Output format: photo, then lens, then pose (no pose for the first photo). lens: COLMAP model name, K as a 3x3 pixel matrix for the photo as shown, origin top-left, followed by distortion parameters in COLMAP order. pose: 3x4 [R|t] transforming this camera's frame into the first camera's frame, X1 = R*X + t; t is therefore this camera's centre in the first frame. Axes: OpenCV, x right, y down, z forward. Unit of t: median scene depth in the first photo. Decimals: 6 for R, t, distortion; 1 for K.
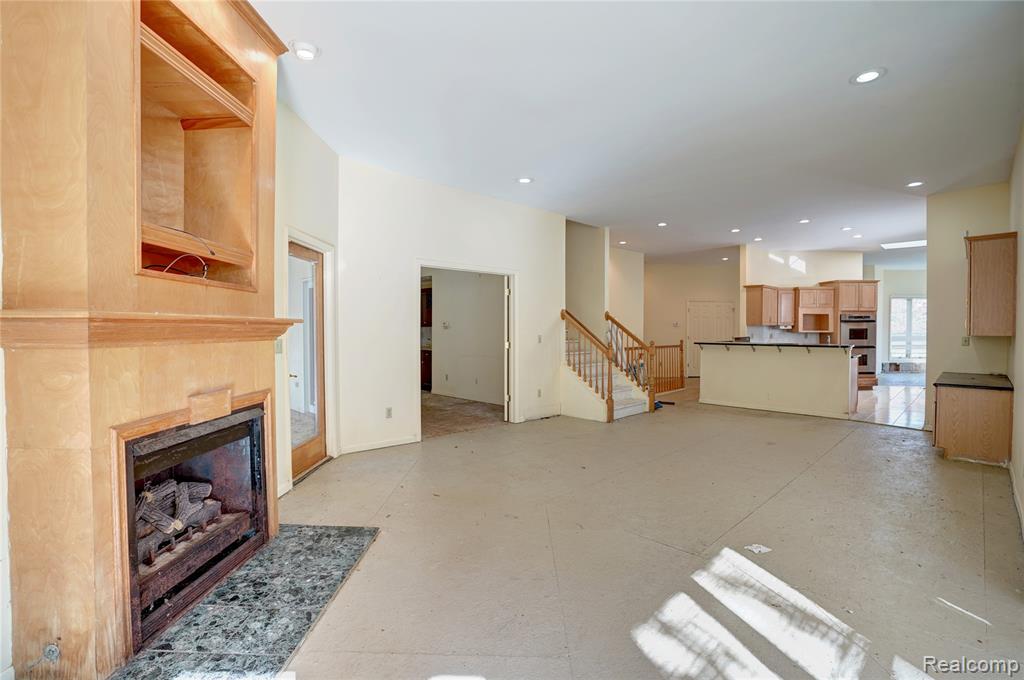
lens RADIAL K [[476.6, 0, 510.0], [0, 476.6, 337.9], [0, 0, 1]] dist [-0.002362, 0.000370]
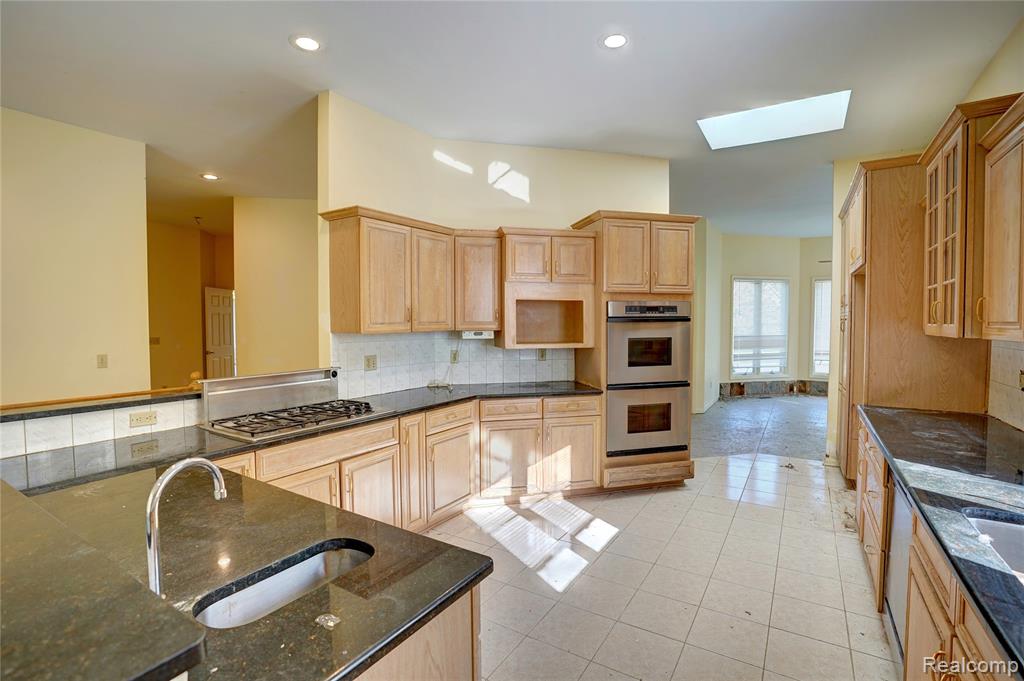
lens RADIAL K [[476.6, 0, 513.3], [0, 476.6, 340.0], [0, 0, 1]] dist [-0.002362, 0.000370]
pose [[0.973917, -0.012127, 0.226580, 0.525868], [0.008245, 0.999803, 0.018072, -0.025880], [-0.226755, -0.015733, 0.973825, 0.634250]]
